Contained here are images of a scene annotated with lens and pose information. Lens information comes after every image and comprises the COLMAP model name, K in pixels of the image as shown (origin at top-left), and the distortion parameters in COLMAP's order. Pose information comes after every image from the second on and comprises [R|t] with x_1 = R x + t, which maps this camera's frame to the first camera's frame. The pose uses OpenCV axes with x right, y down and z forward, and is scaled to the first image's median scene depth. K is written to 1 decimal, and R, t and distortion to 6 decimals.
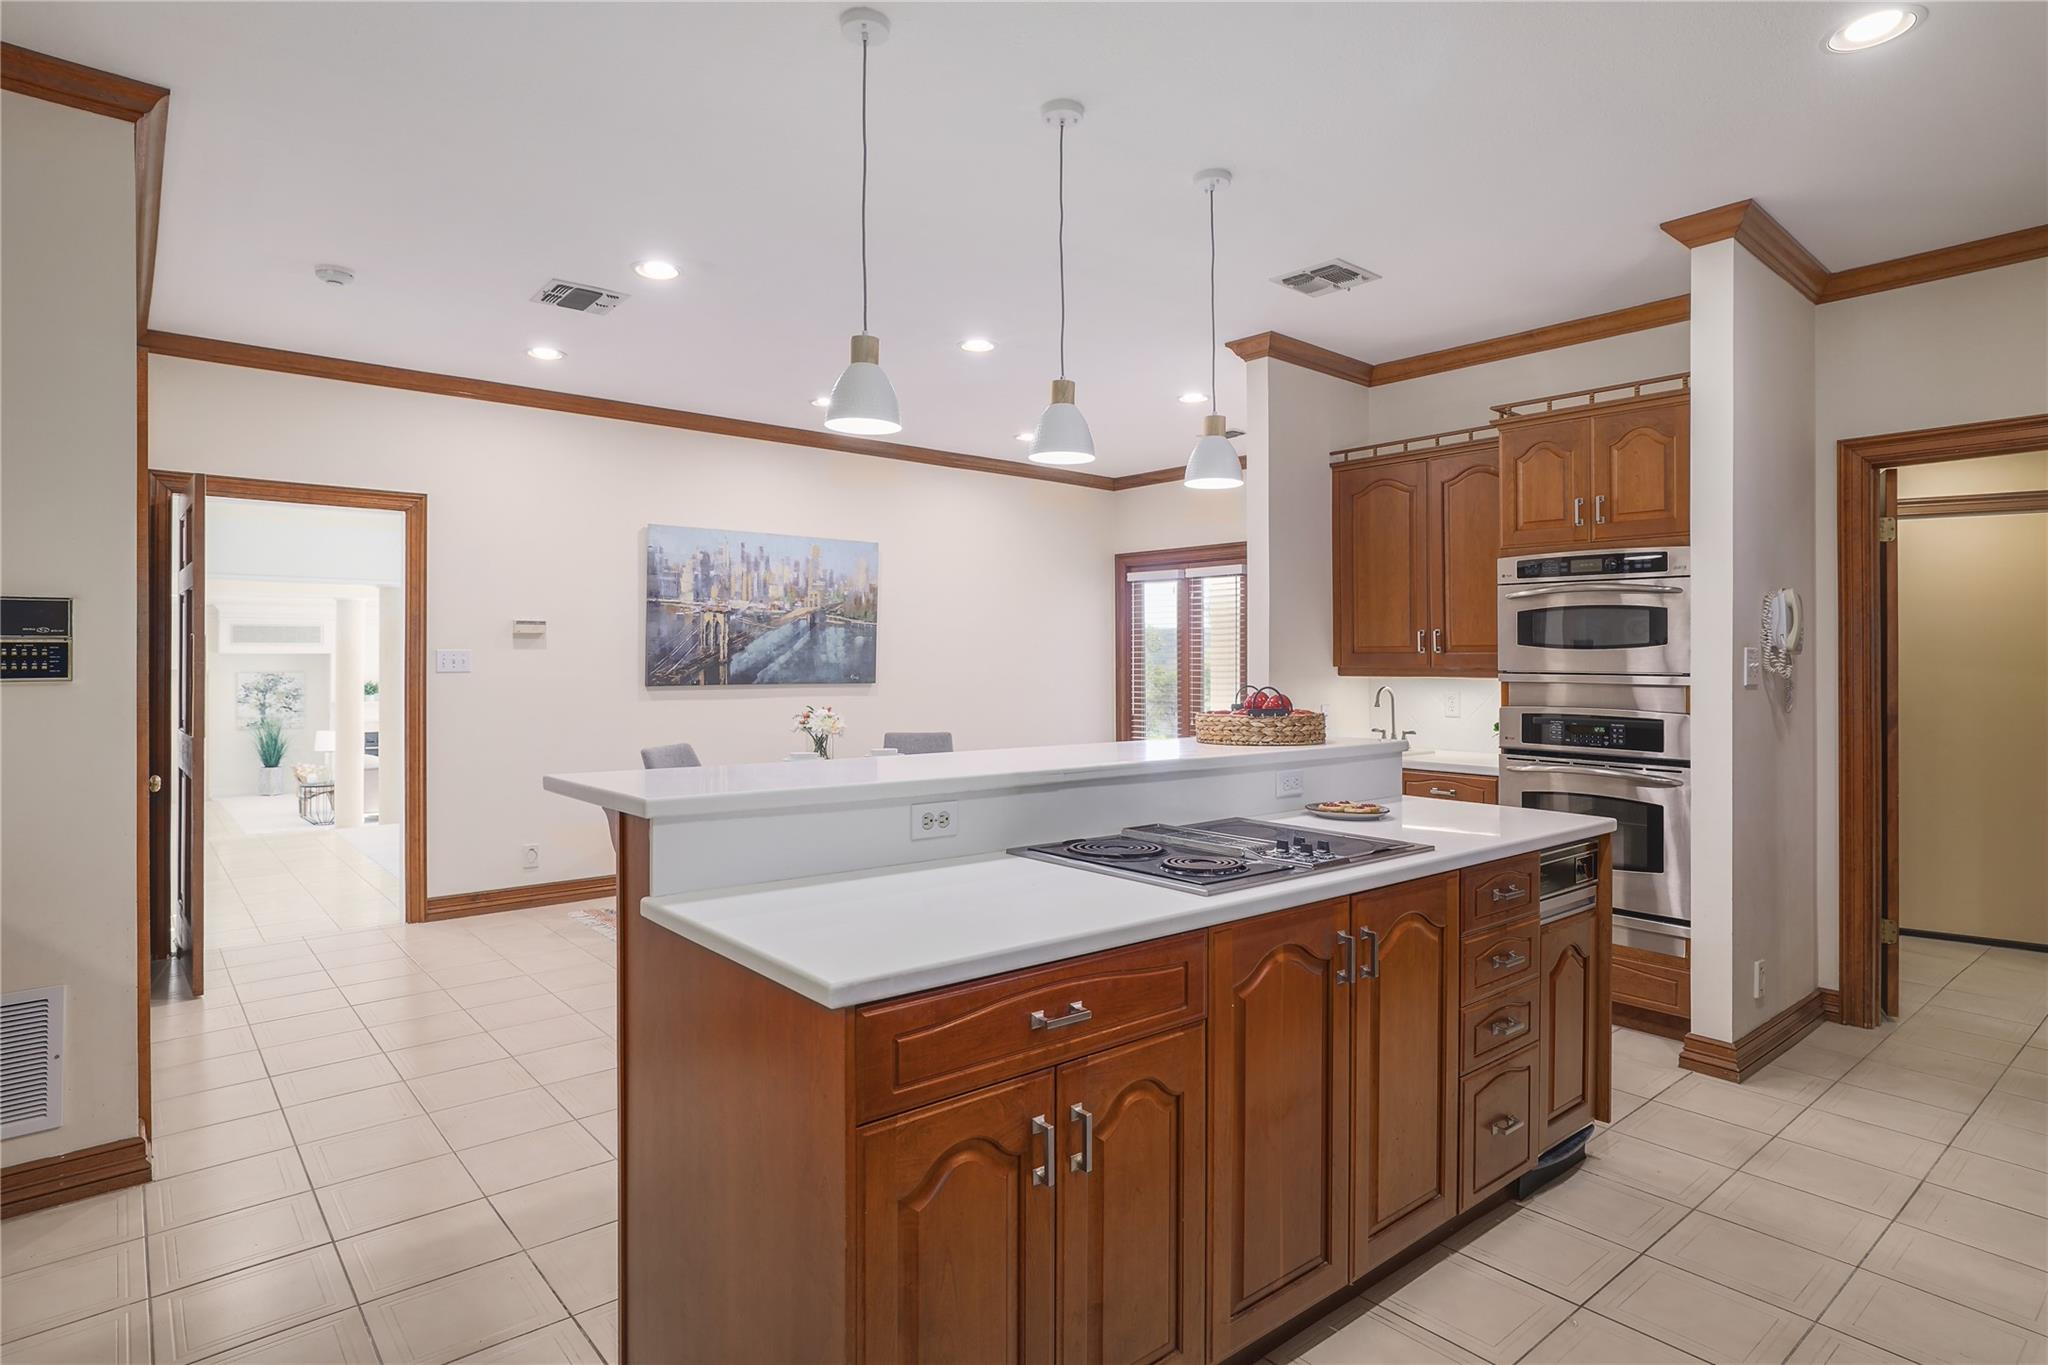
lens RADIAL K [[1092.1, 0, 1031.7], [0, 1092.1, 671.9], [0, 0, 1]] dist [-0.004659, 0.003199]
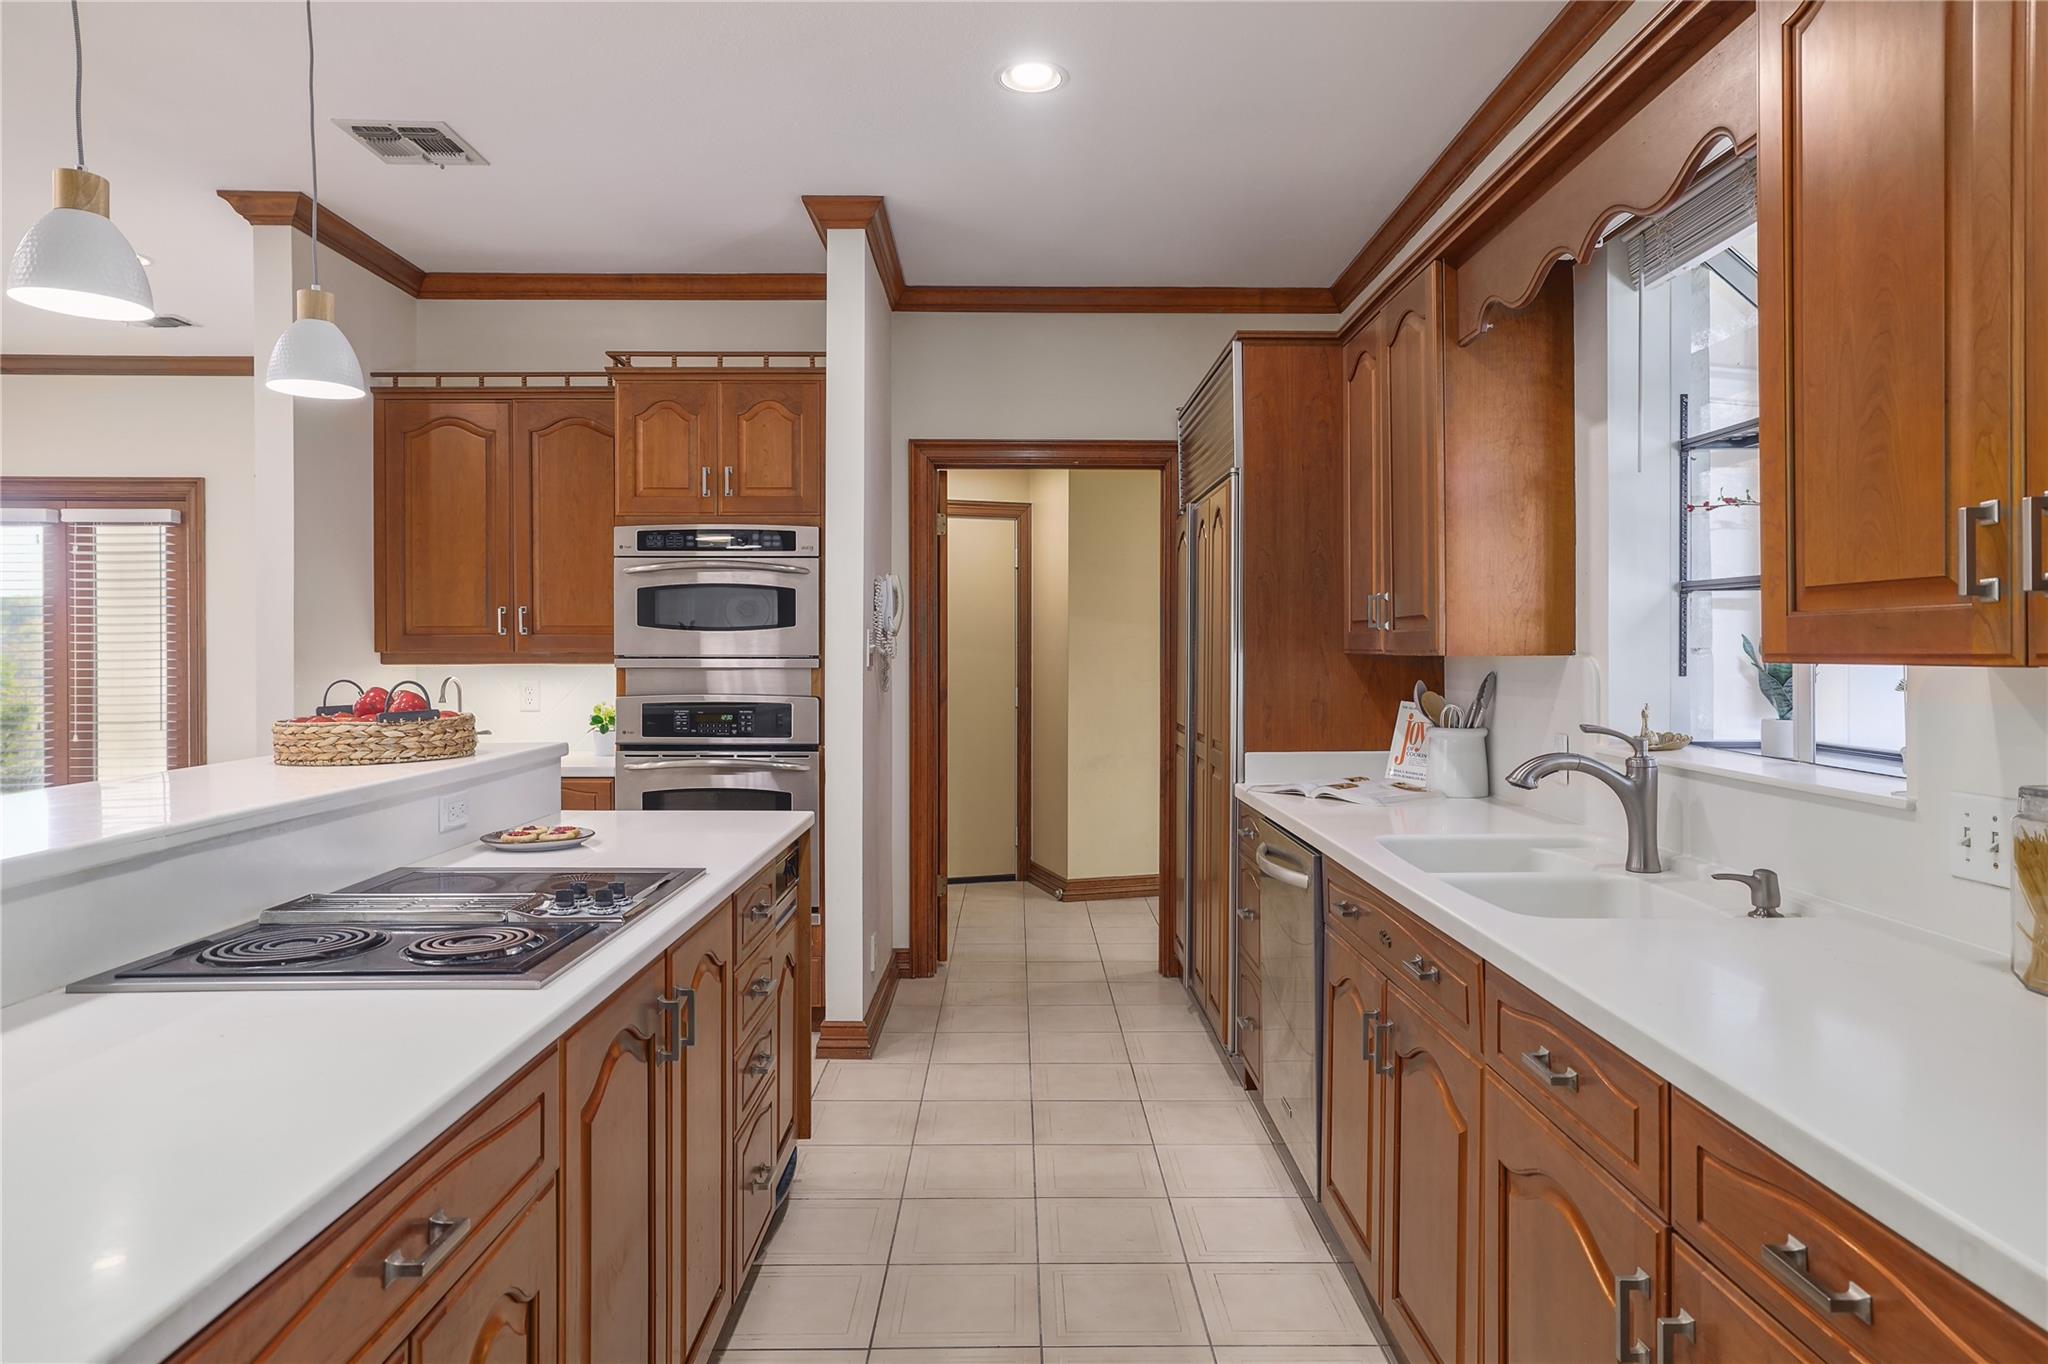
lens RADIAL K [[1216.0, 0, 1046.3], [0, 1216.0, 628.4], [0, 0, 1]] dist [-0.015922, 0.010260]
pose [[0.627666, 0.005587, 0.778463, -0.117137], [0.012599, 0.999770, -0.017333, -0.001498], [-0.778381, 0.020687, 0.627451, 0.139444]]
